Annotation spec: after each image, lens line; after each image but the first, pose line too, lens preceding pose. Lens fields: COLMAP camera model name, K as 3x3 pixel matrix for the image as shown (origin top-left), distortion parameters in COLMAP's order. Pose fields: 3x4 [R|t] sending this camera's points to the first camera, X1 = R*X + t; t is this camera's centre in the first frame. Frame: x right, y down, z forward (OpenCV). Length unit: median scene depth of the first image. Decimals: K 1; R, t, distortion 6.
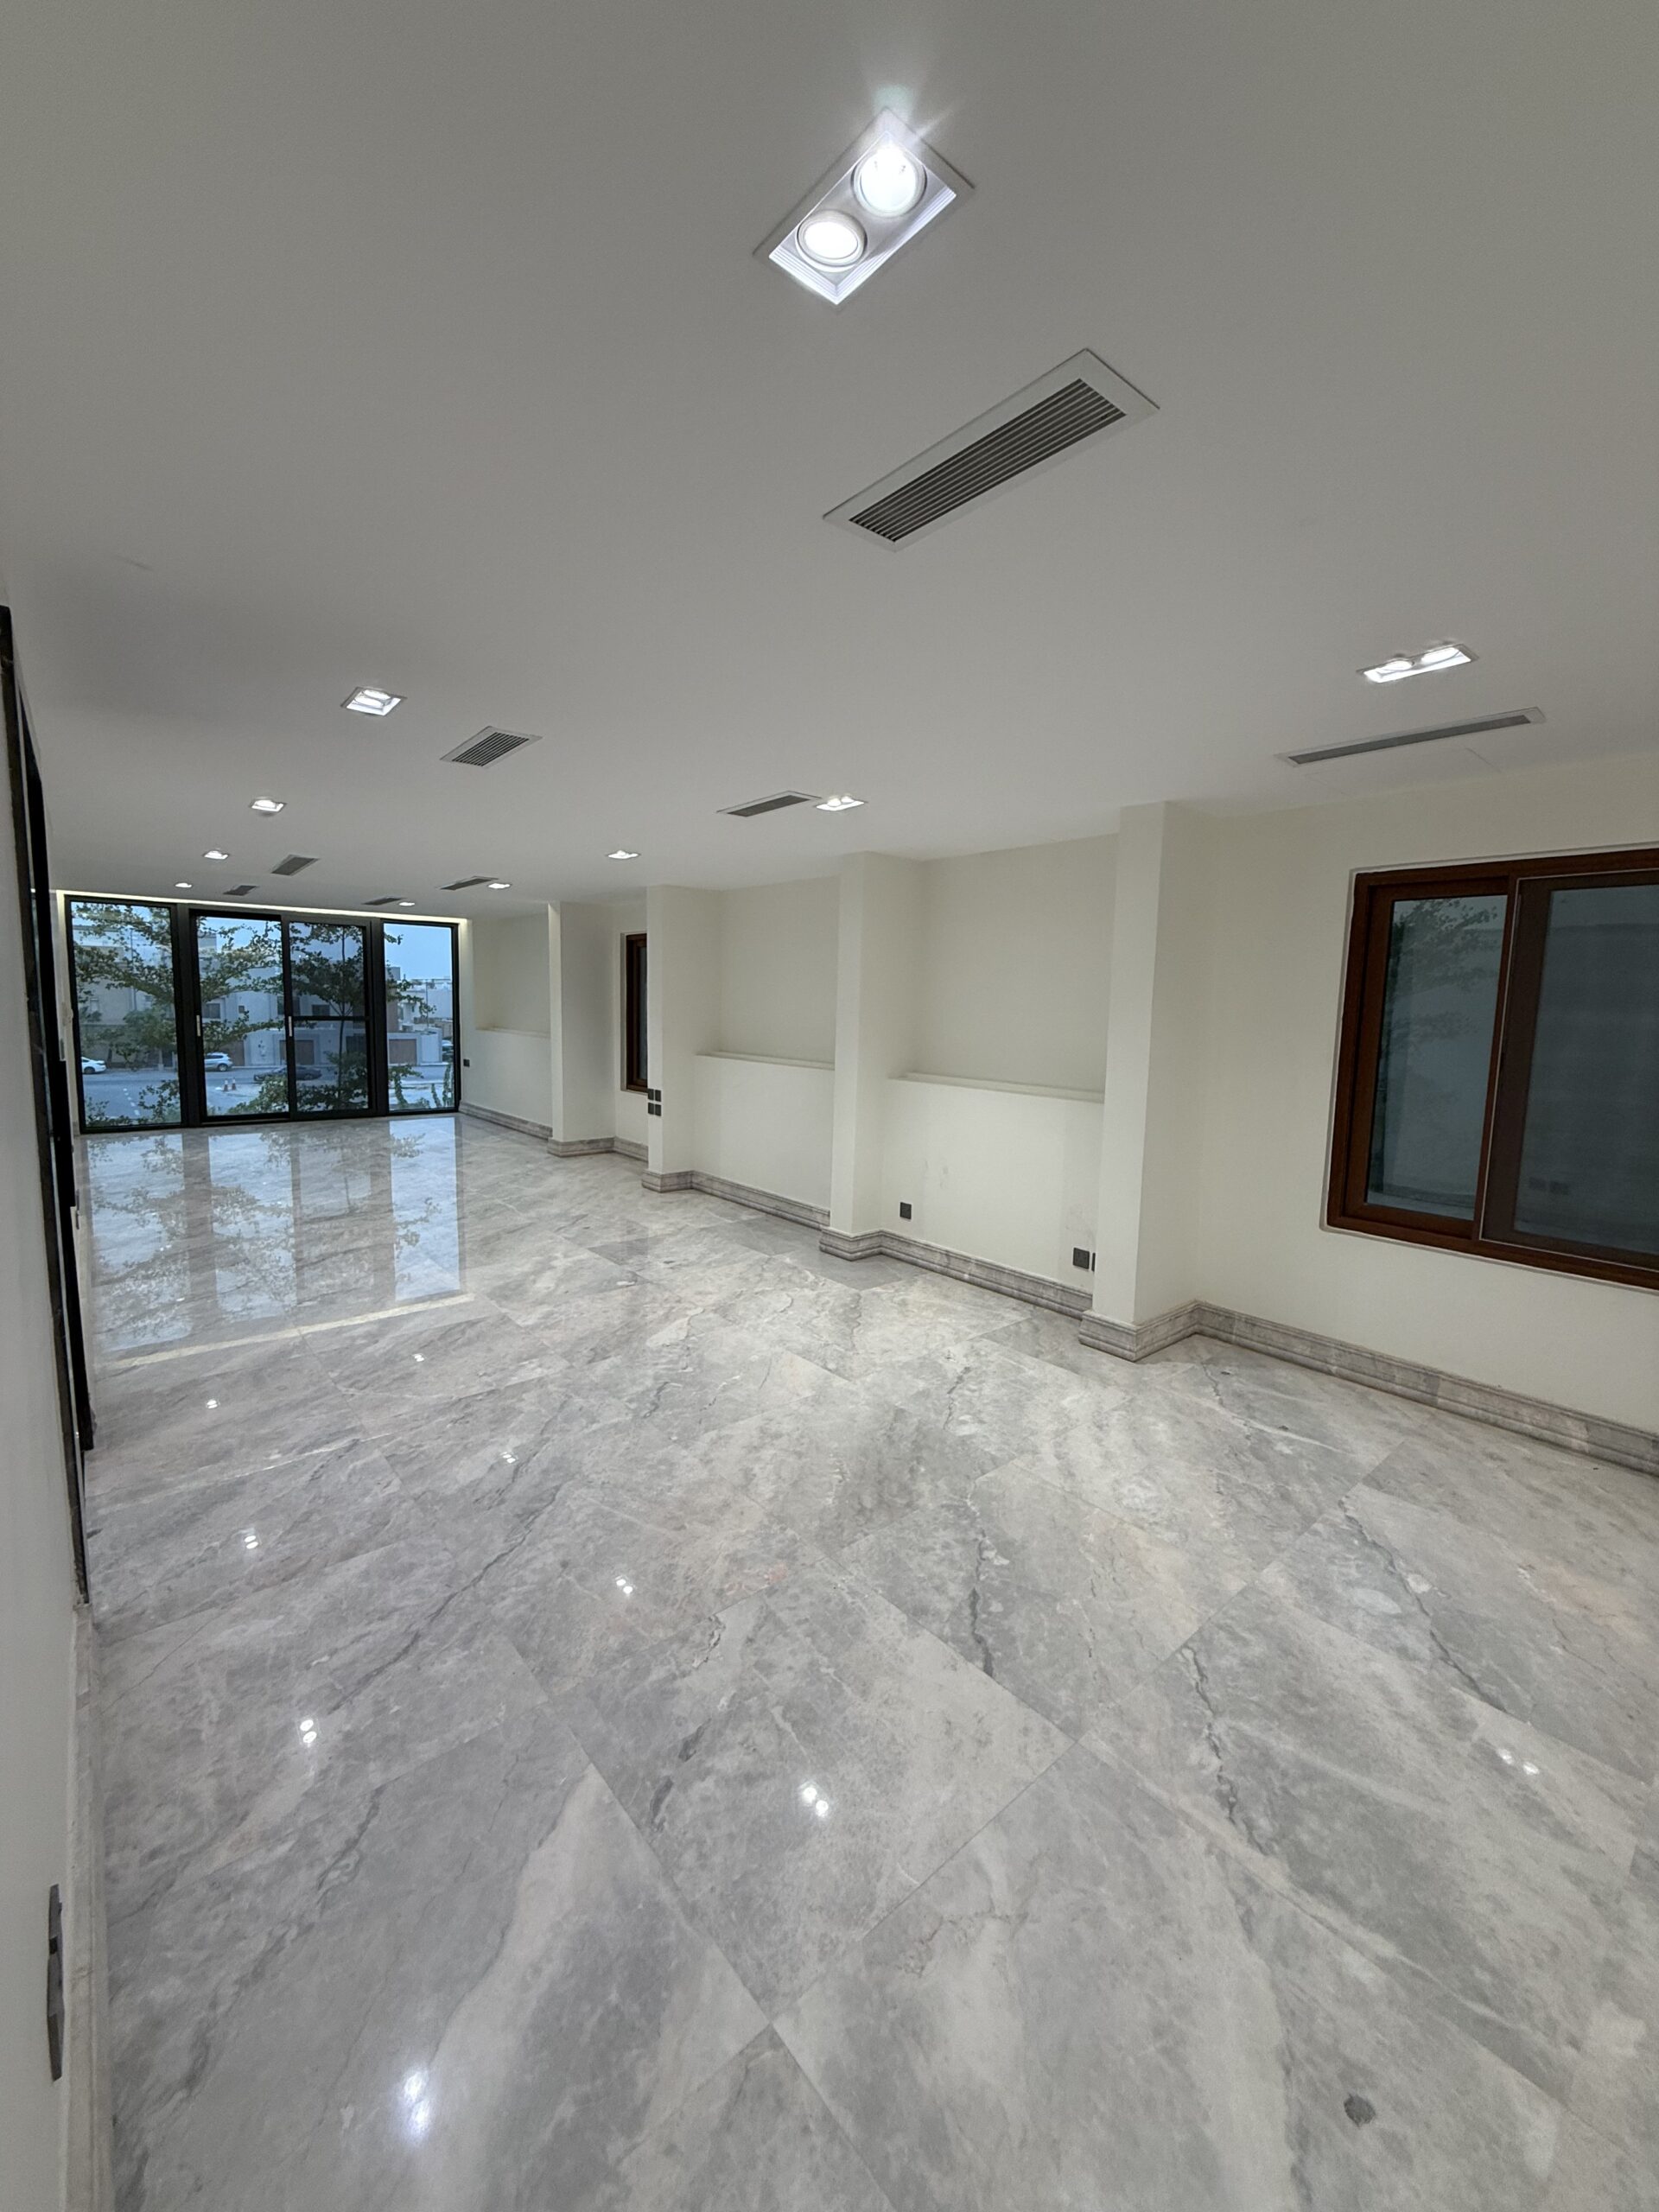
lens RADIAL K [[885.6, 0, 837.7], [0, 885.6, 1102.6], [0, 0, 1]] dist [-0.001232, 0.000448]
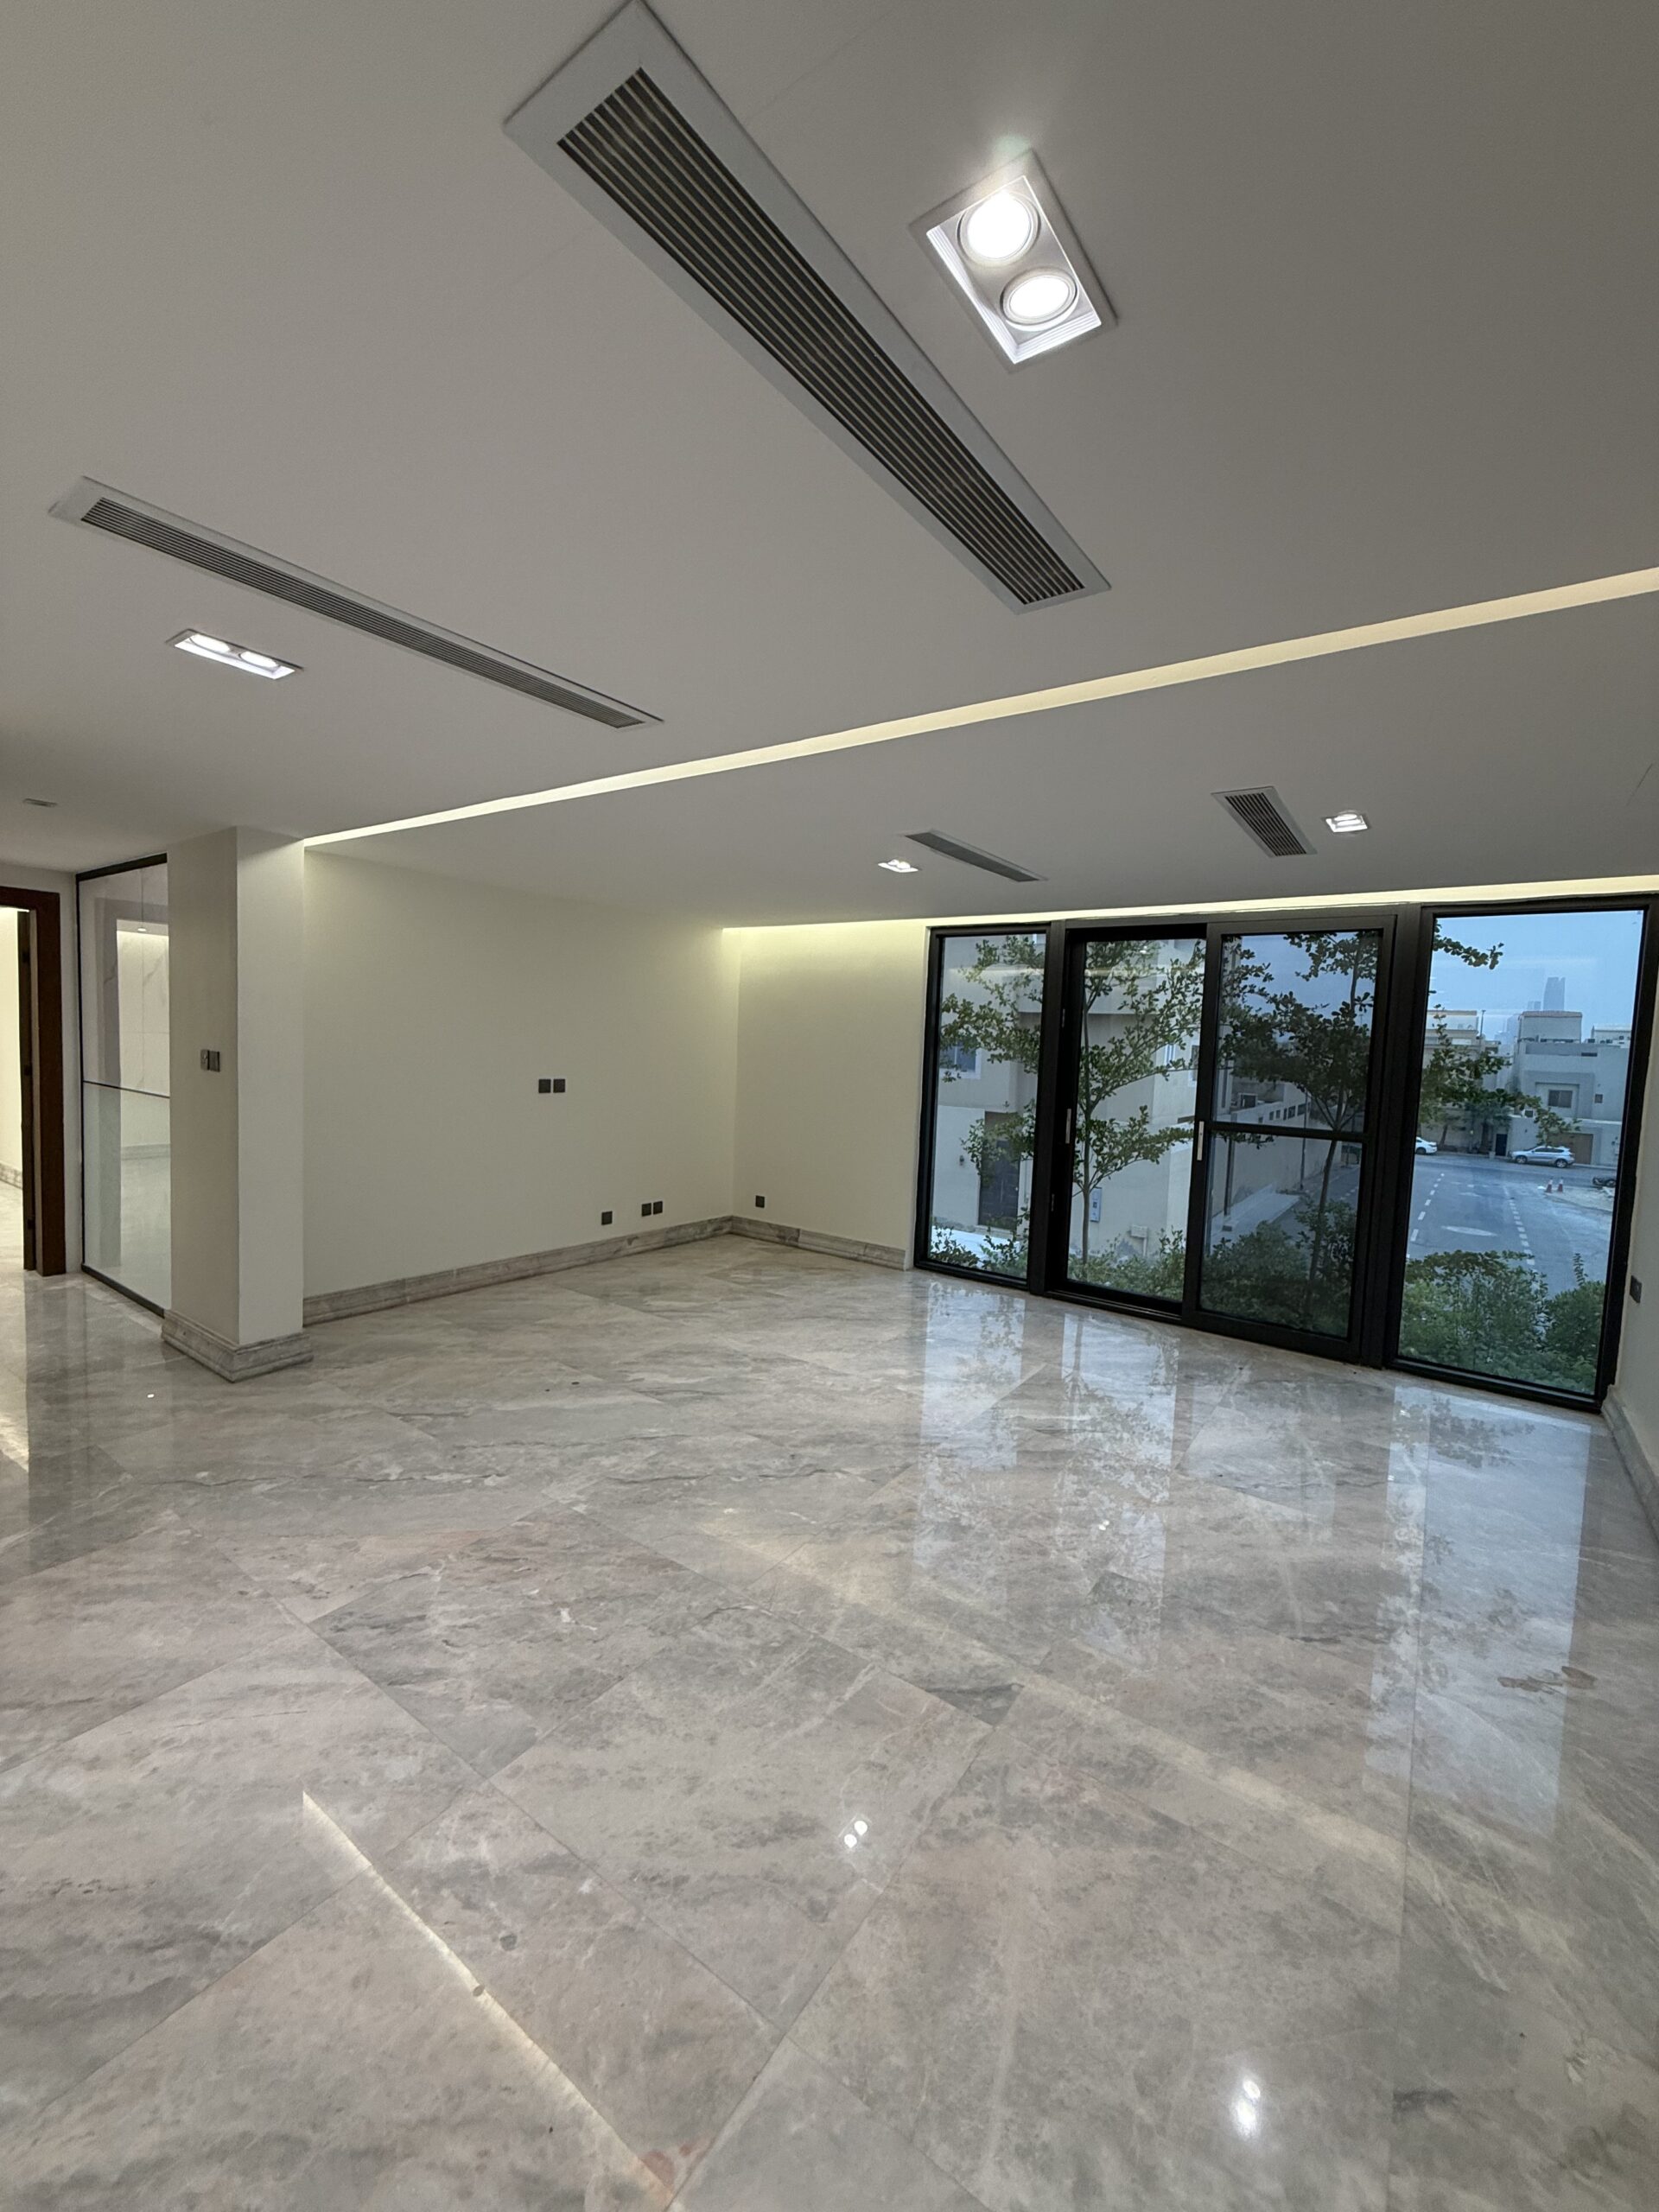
lens RADIAL K [[885.6, 0, 837.4], [0, 885.6, 1105.9], [0, 0, 1]] dist [-0.001232, 0.000448]
pose [[0.224875, 0.046576, -0.973274, -0.165553], [-0.130453, 0.991304, 0.017298, -0.083834], [0.965616, 0.123076, 0.228995, 0.640742]]
